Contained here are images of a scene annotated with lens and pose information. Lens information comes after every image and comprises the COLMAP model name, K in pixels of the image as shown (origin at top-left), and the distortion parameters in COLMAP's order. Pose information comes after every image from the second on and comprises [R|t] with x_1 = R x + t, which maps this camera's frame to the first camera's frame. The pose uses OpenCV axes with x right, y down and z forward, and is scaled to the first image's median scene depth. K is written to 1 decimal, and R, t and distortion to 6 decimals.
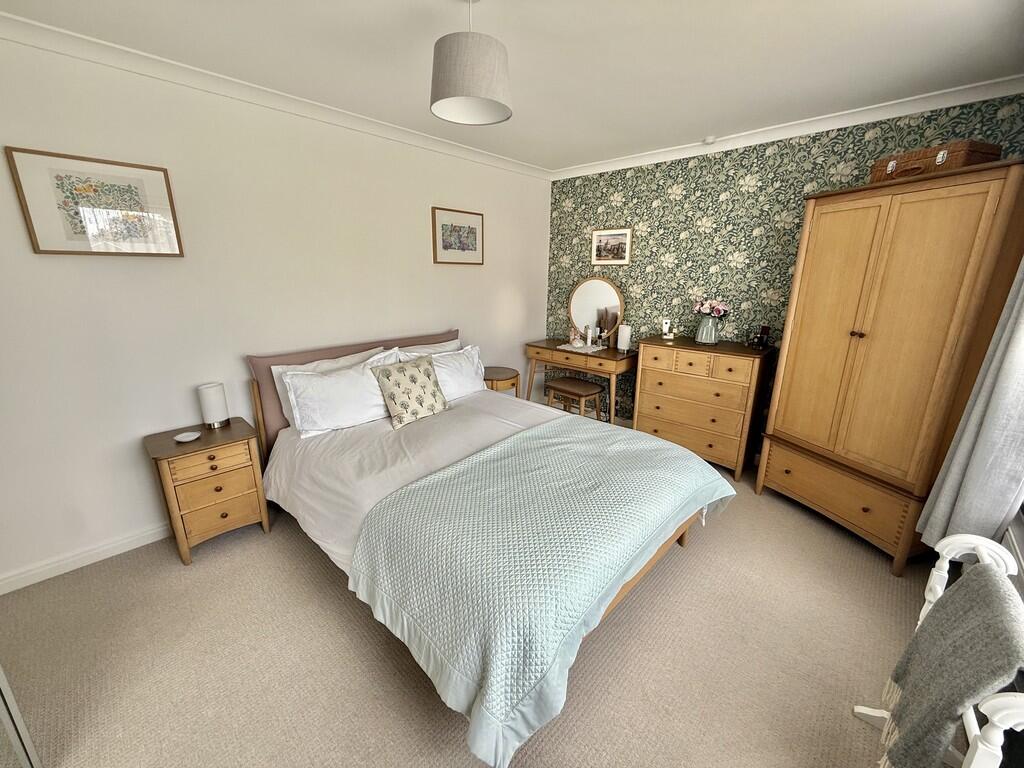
lens RADIAL K [[407.2, 0, 509.3], [0, 407.2, 384.9], [0, 0, 1]] dist [-0.001889, -0.000395]
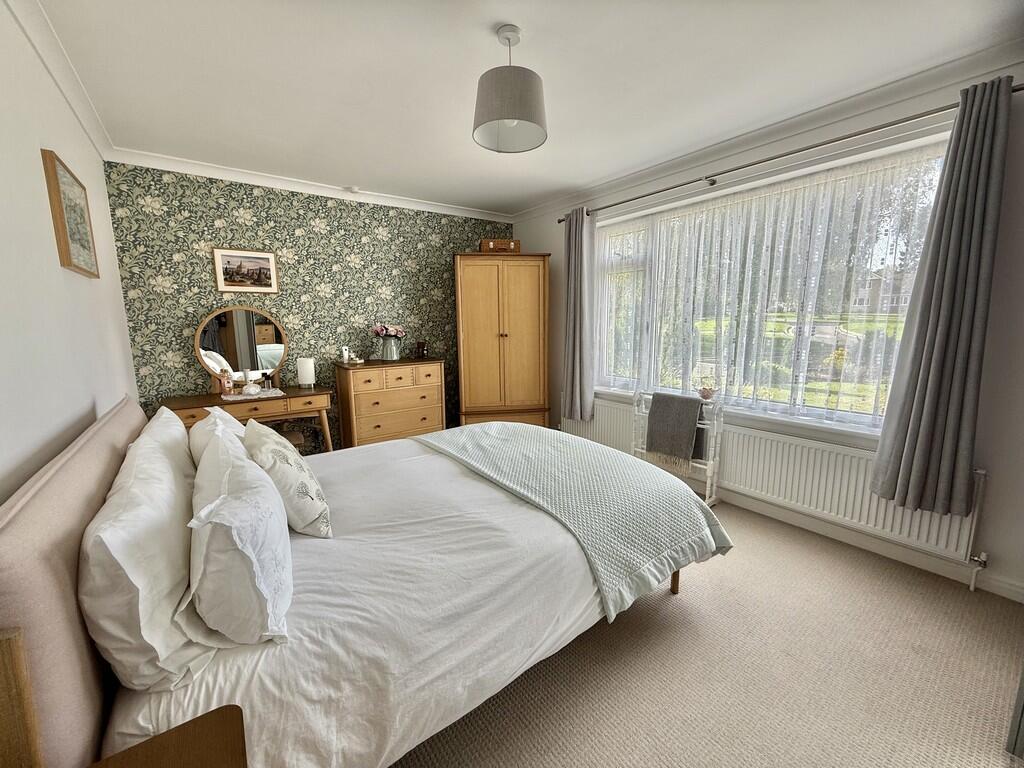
lens RADIAL K [[407.2, 0, 509.3], [0, 407.2, 384.9], [0, 0, 1]] dist [-0.001889, -0.000395]
pose [[0.163385, -0.162671, 0.973059, -0.560145], [0.275019, 0.954725, 0.113428, -0.069766], [-0.947454, 0.249077, 0.200726, 0.419796]]
